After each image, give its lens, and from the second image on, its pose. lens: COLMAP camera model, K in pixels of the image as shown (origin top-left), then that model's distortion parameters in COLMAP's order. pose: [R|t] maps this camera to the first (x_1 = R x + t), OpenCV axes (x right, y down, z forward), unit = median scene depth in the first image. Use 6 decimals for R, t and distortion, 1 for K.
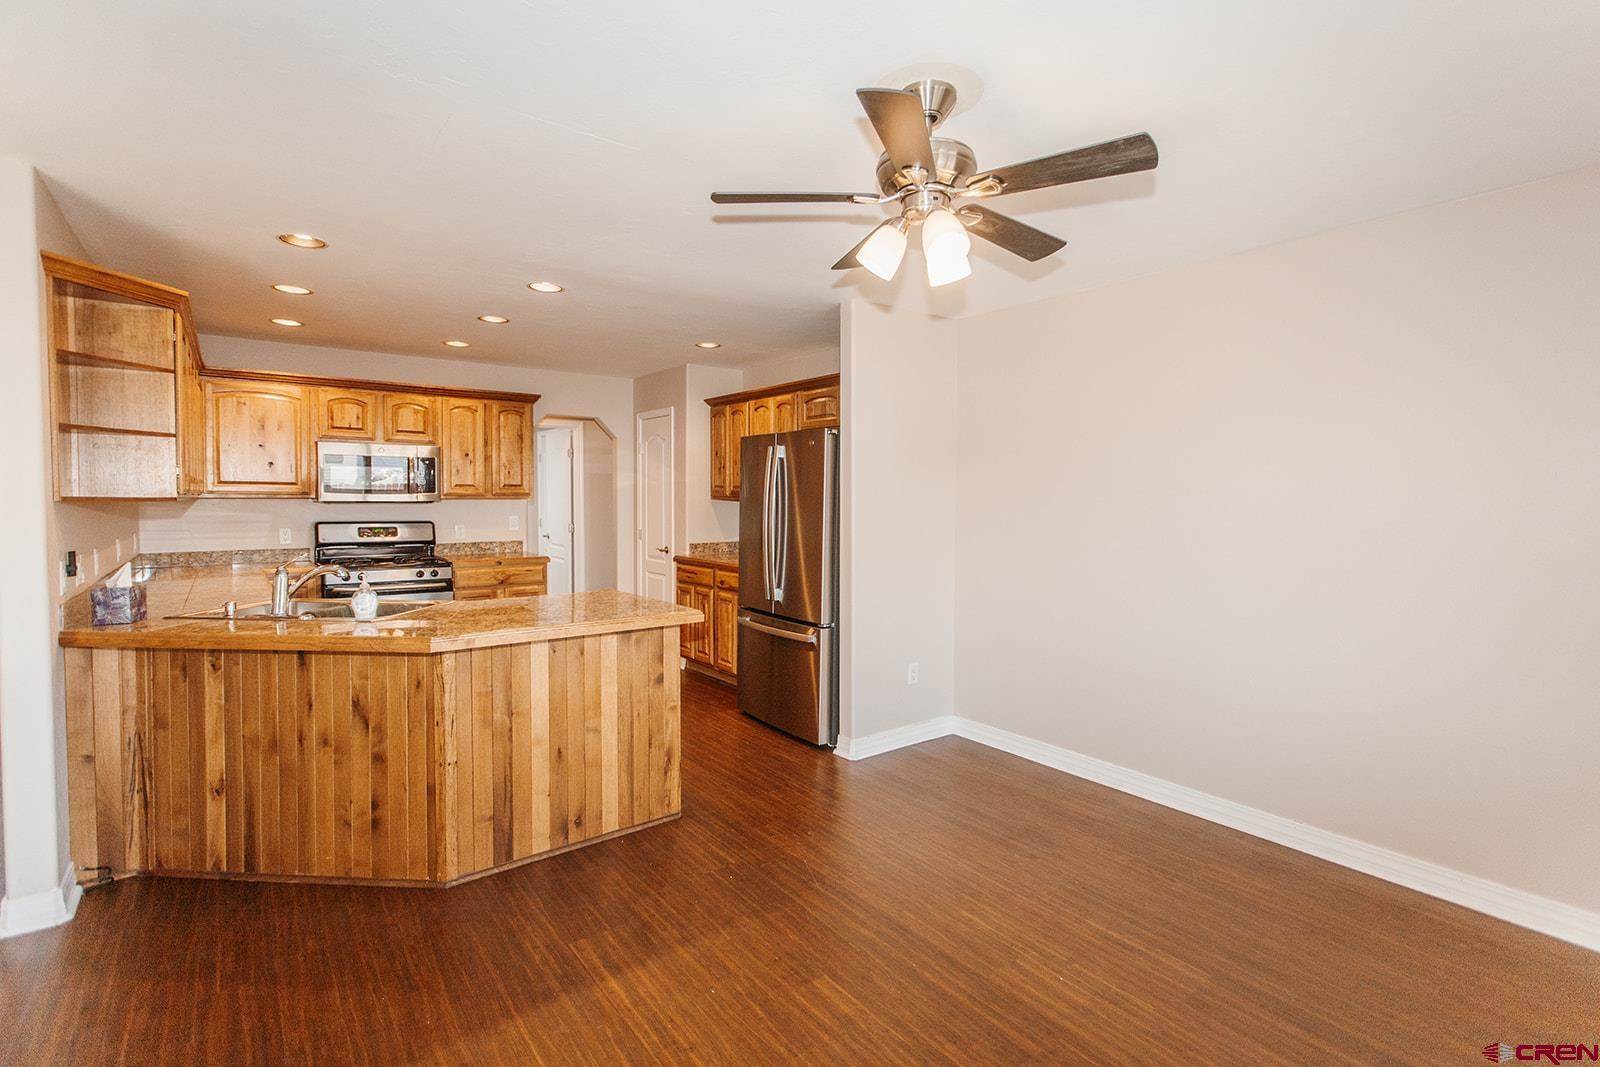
lens RADIAL K [[749.2, 0, 808.6], [0, 749.2, 518.3], [0, 0, 1]] dist [0.000408, 0.000357]
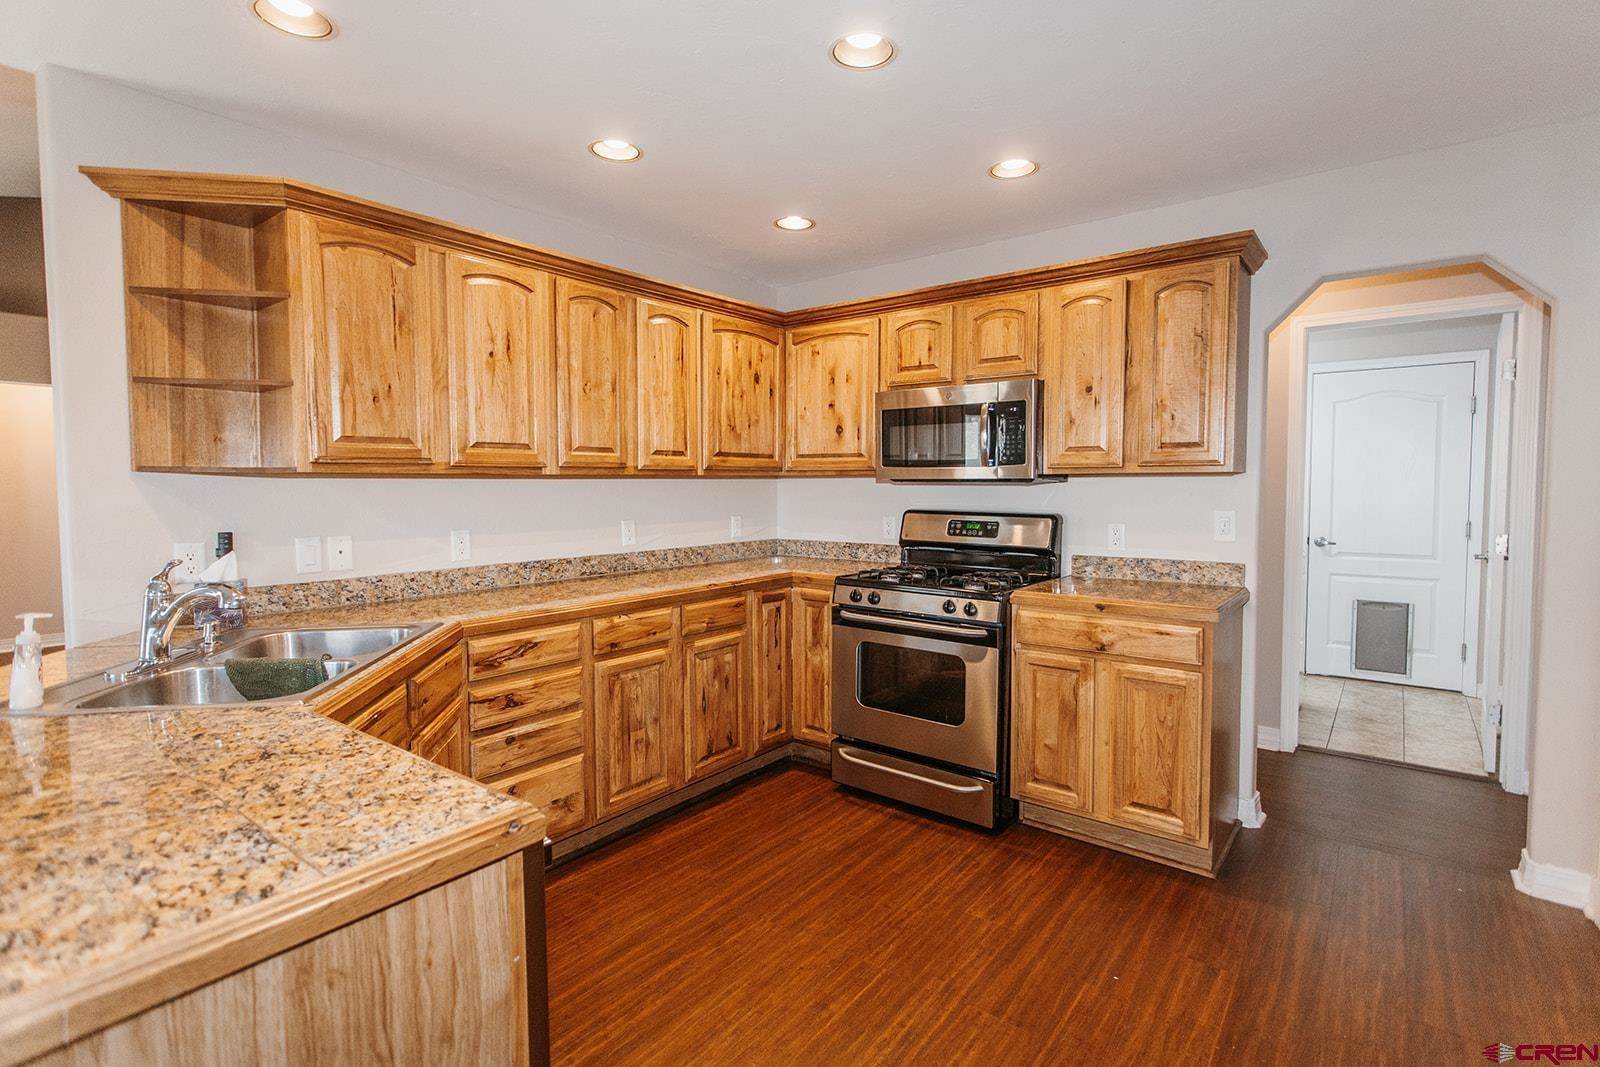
lens RADIAL K [[761.6, 0, 803.3], [0, 761.6, 524.1], [0, 0, 1]] dist [0.003452, 0.000904]
pose [[0.254022, 0.048389, -0.965987, 0.006497], [-0.025170, 0.998740, 0.043411, -0.010539], [0.966871, 0.013287, 0.254920, 0.741795]]
